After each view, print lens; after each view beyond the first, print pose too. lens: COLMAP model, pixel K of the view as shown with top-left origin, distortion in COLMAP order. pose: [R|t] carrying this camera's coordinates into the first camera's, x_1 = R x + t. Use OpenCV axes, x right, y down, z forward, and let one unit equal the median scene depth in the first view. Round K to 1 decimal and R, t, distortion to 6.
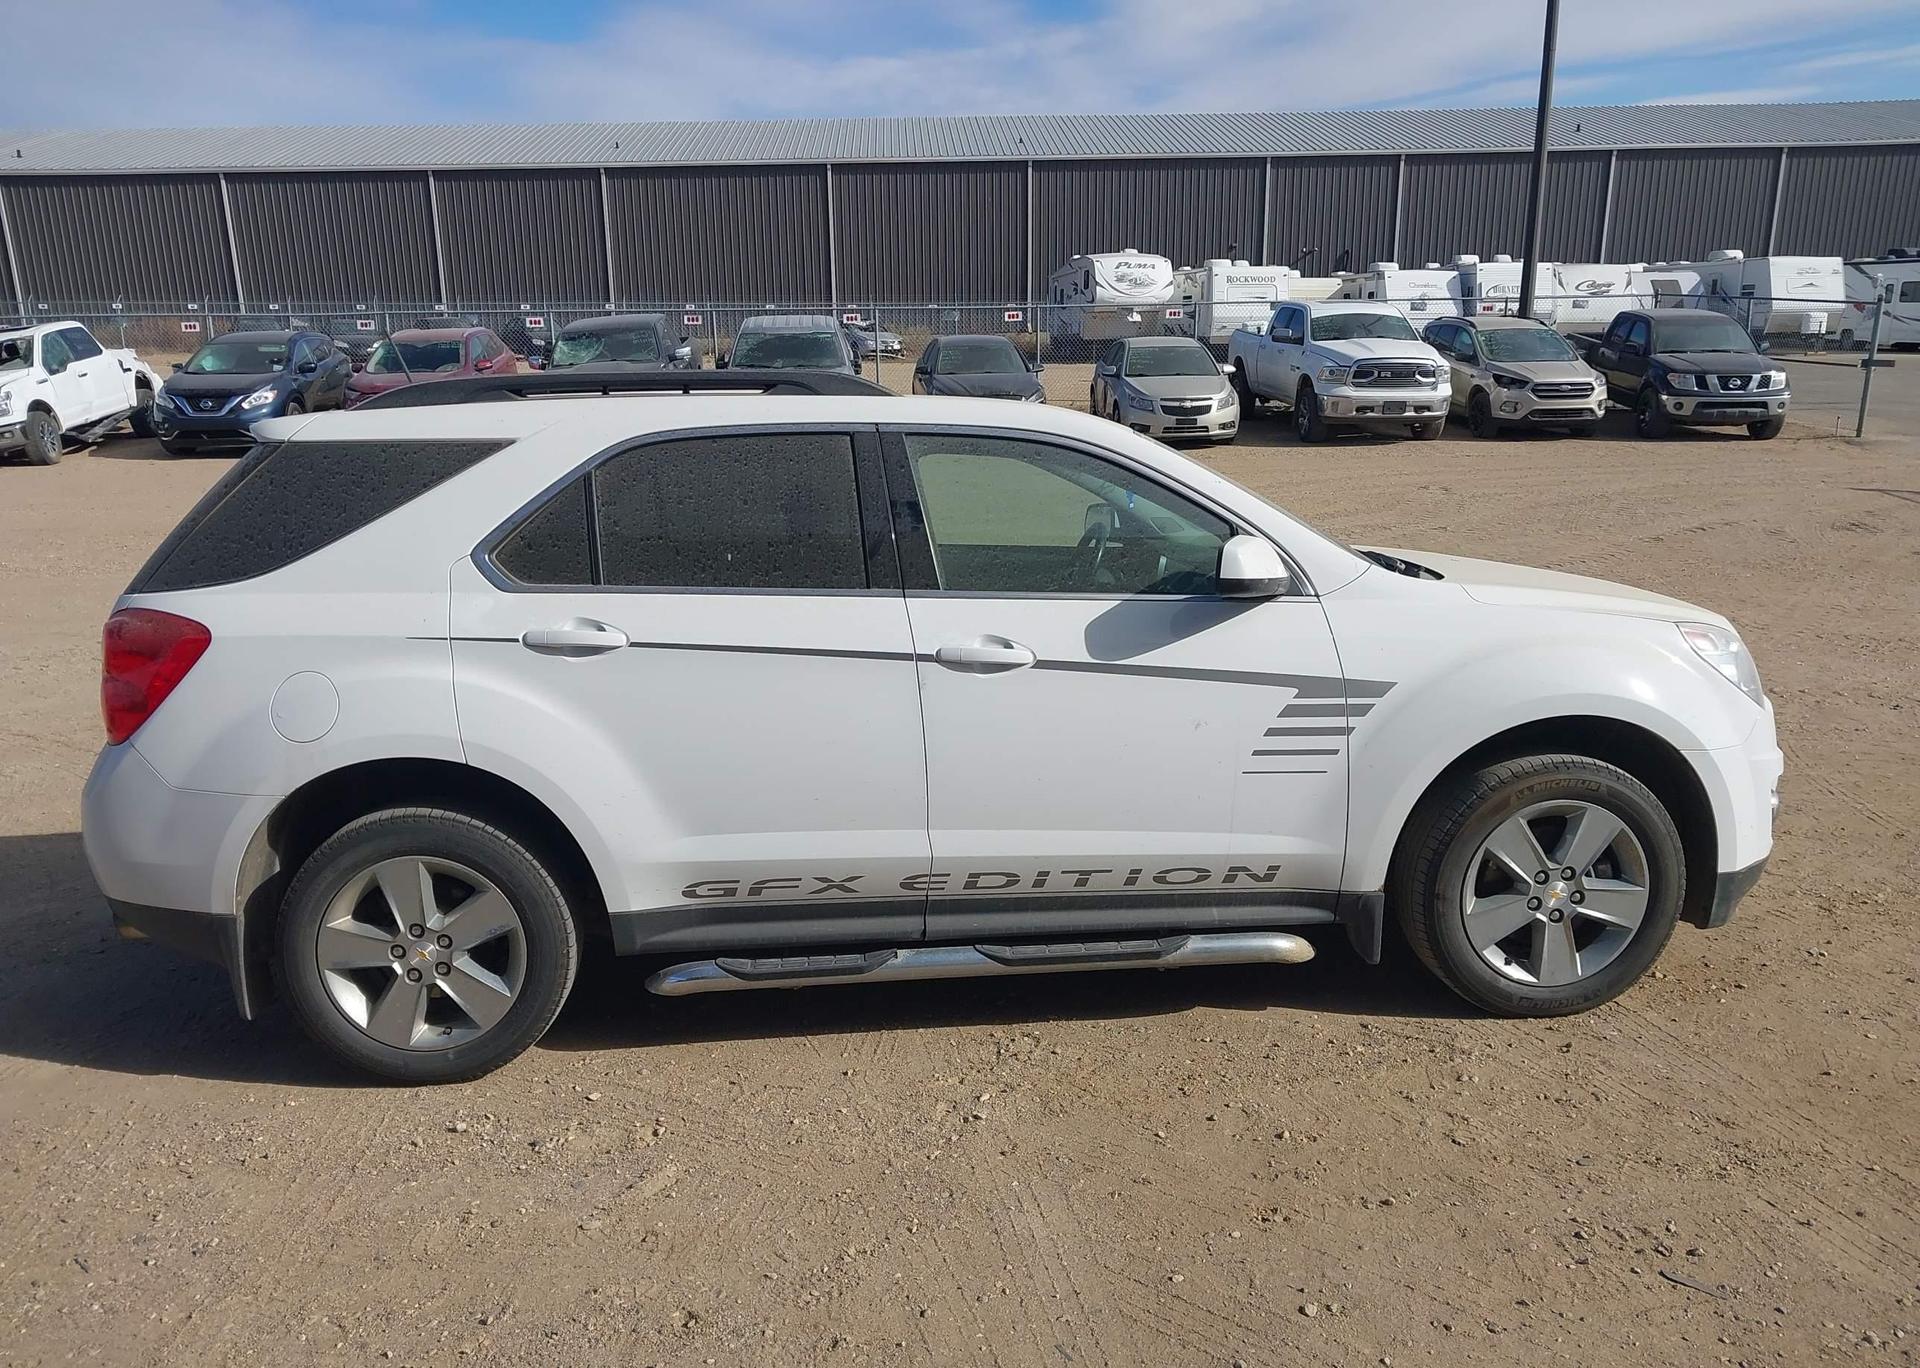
lens RADIAL K [[1501.5, 0, 950.7], [0, 1501.5, 716.6], [0, 0, 1]] dist [0.072714, -0.099891]
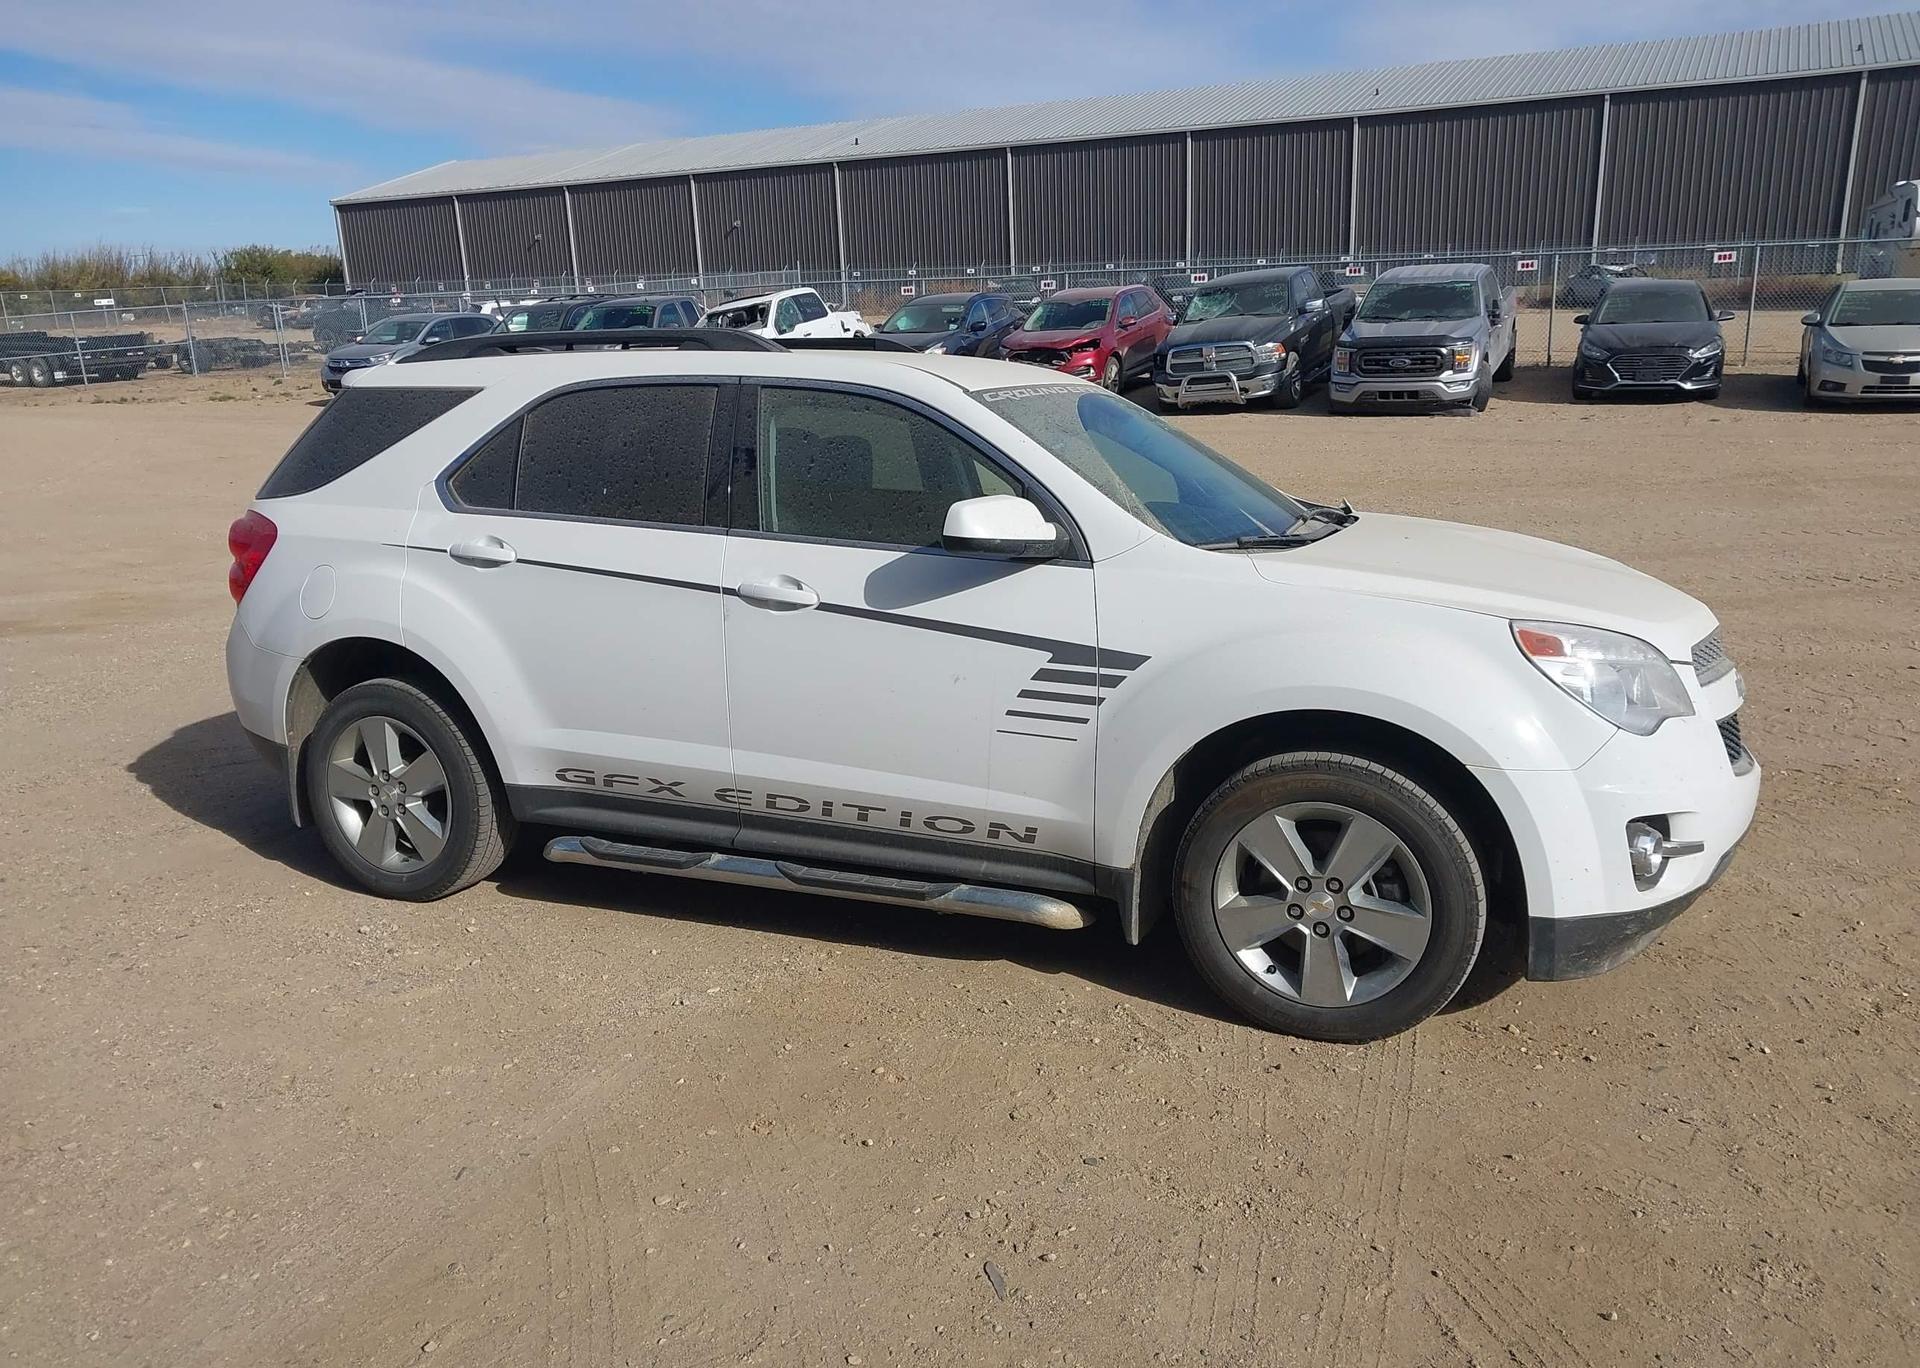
lens RADIAL K [[1501.5, 0, 950.7], [0, 1501.5, 716.6], [0, 0, 1]] dist [0.072714, -0.099891]
pose [[0.881509, 0.113905, -0.458221, 0.616683], [-0.100728, 0.993491, 0.053185, -0.022348], [0.461297, -0.000727, 0.887246, 0.090858]]
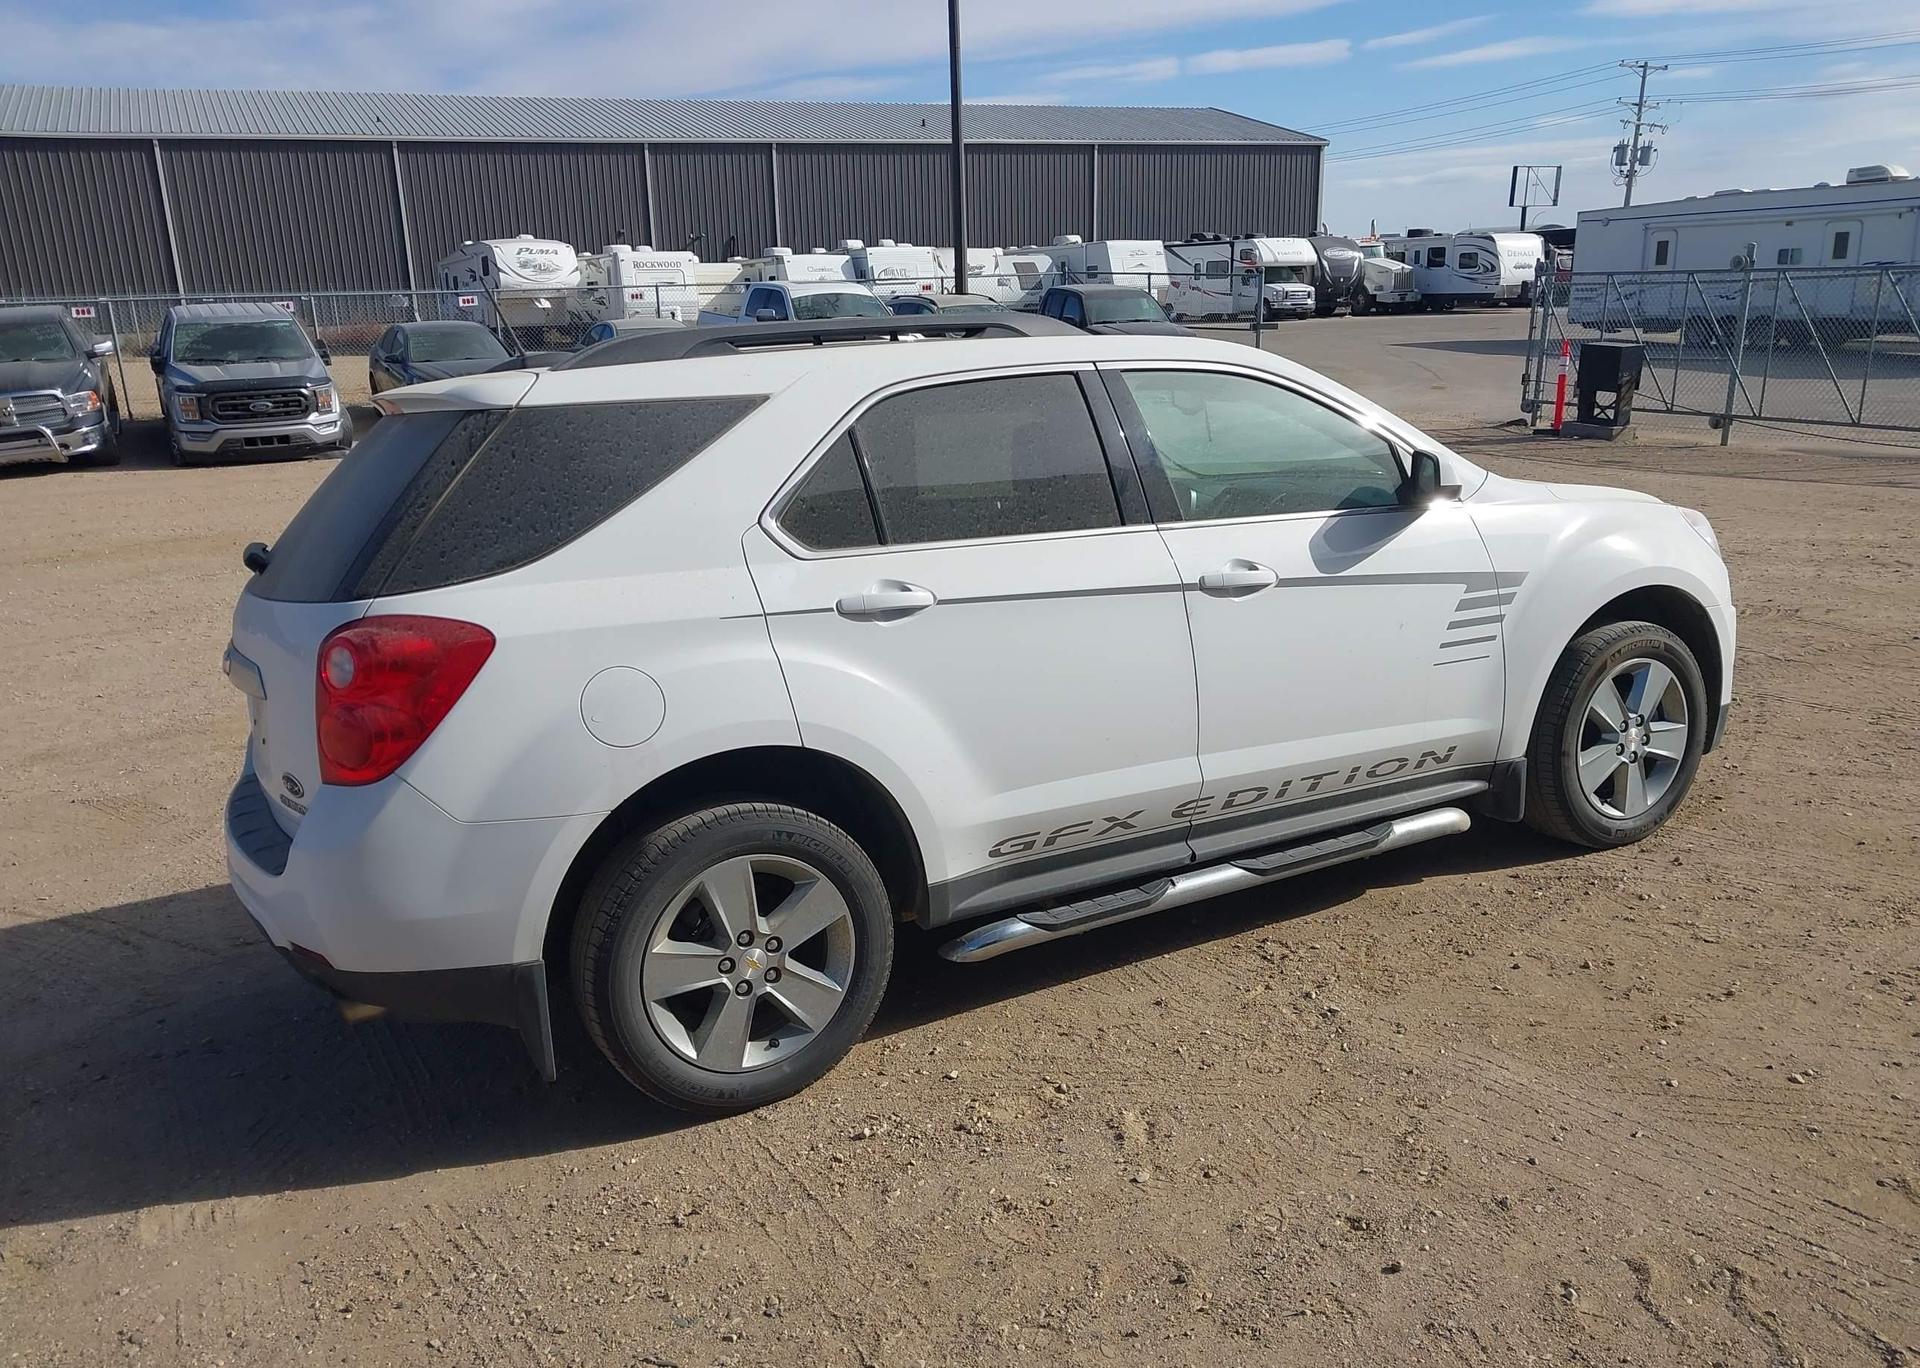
lens RADIAL K [[1506.8, 0, 948.3], [0, 1506.8, 721.6], [0, 0, 1]] dist [0.015335, -0.001407]
pose [[0.914996, -0.127714, 0.382717, -0.548410], [0.123726, 0.991694, 0.035128, -0.004458], [-0.384025, 0.015210, 0.923198, 0.114694]]
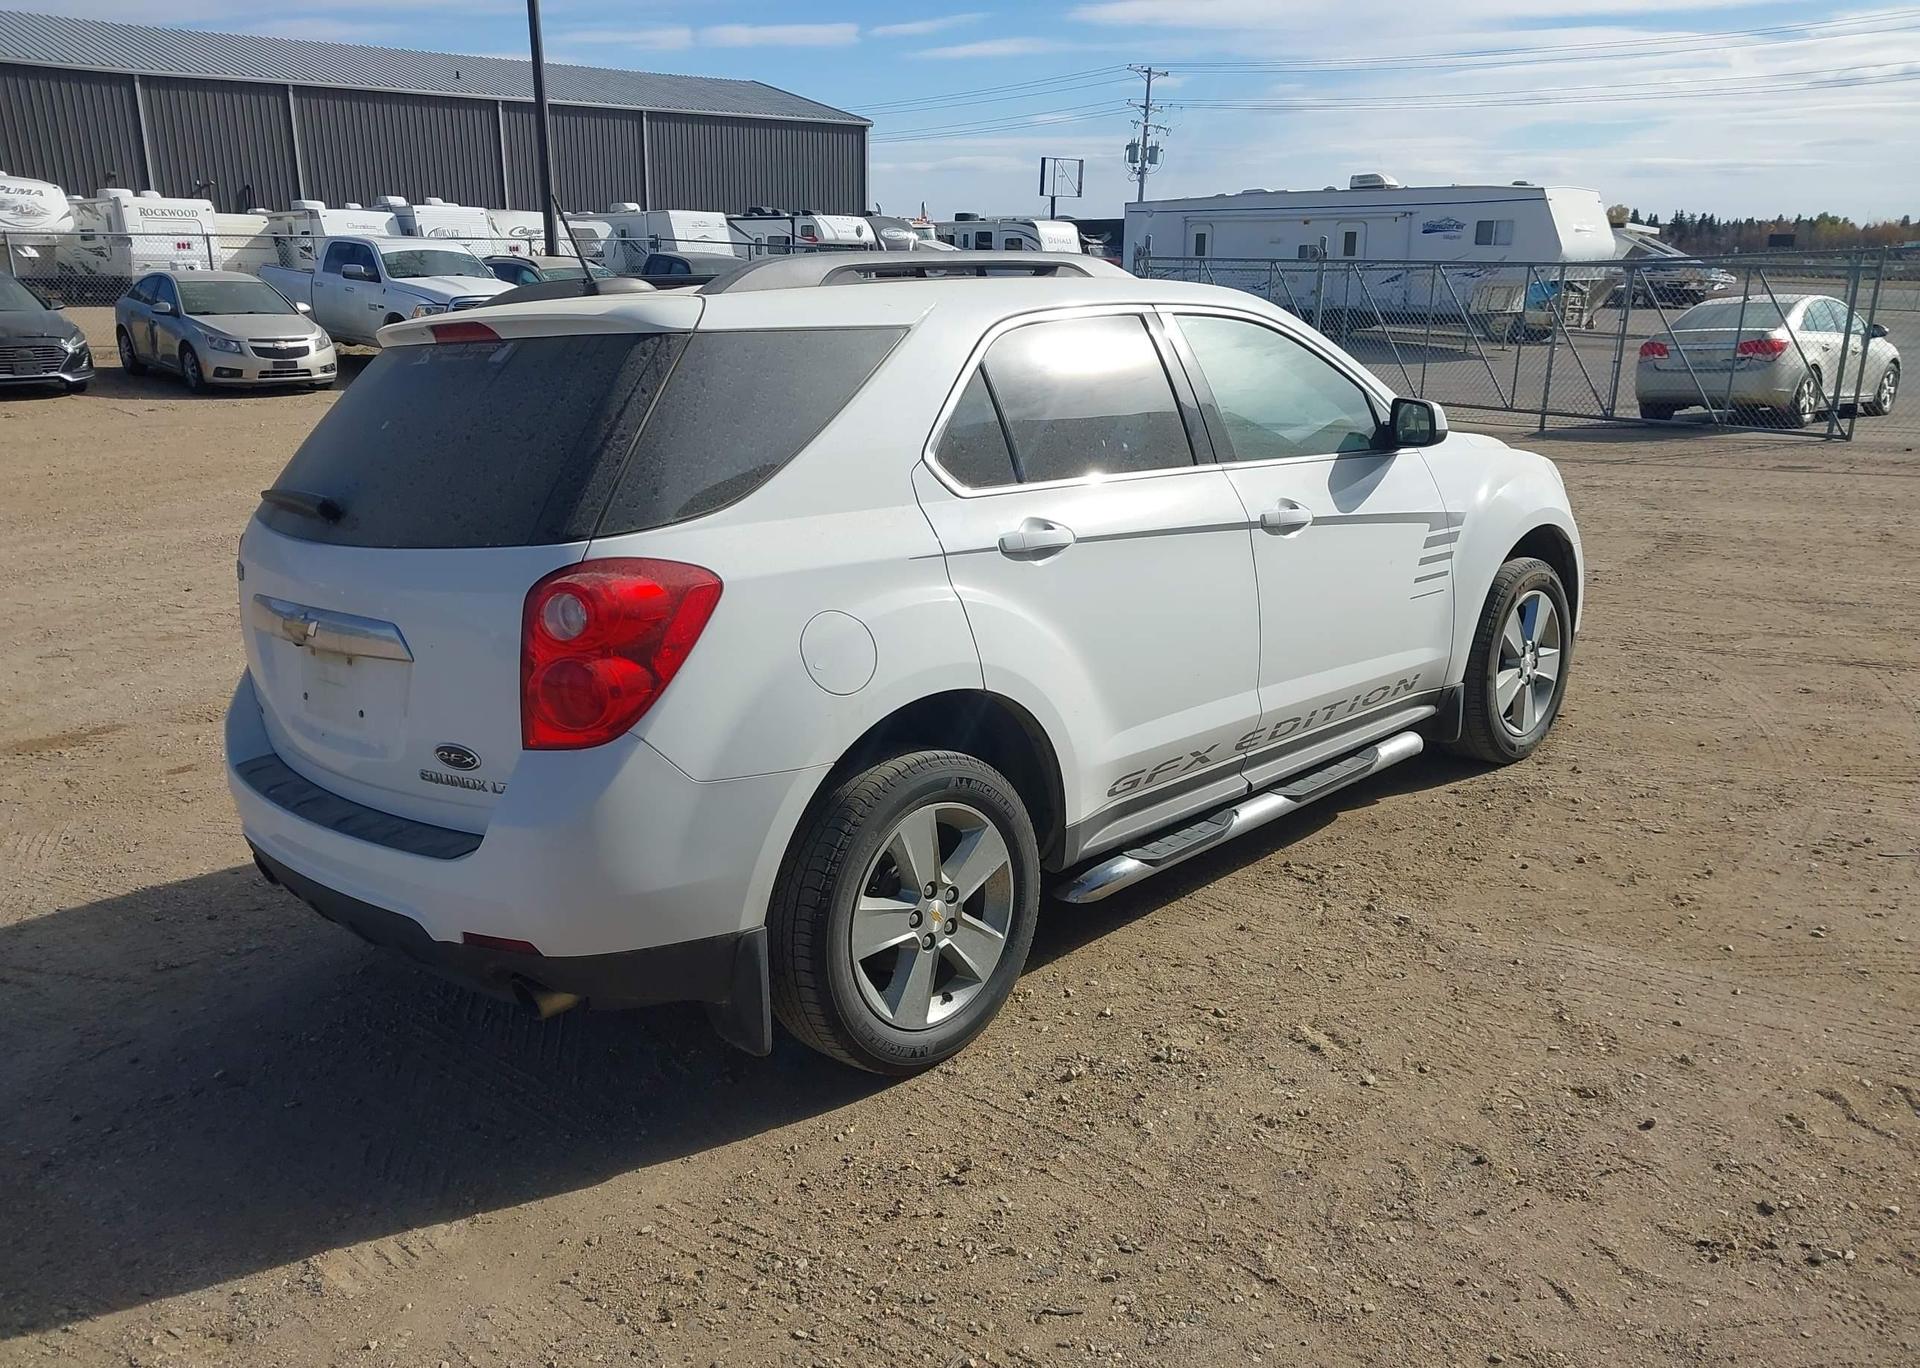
lens RADIAL K [[1520.9, 0, 939.1], [0, 1520.9, 728.3], [0, 0, 1]] dist [0.013585, 0.000464]
pose [[0.760207, -0.178908, 0.624561, -0.846198], [0.155928, 0.983481, 0.091929, -0.030303], [-0.630691, 0.027501, 0.775546, 0.300542]]
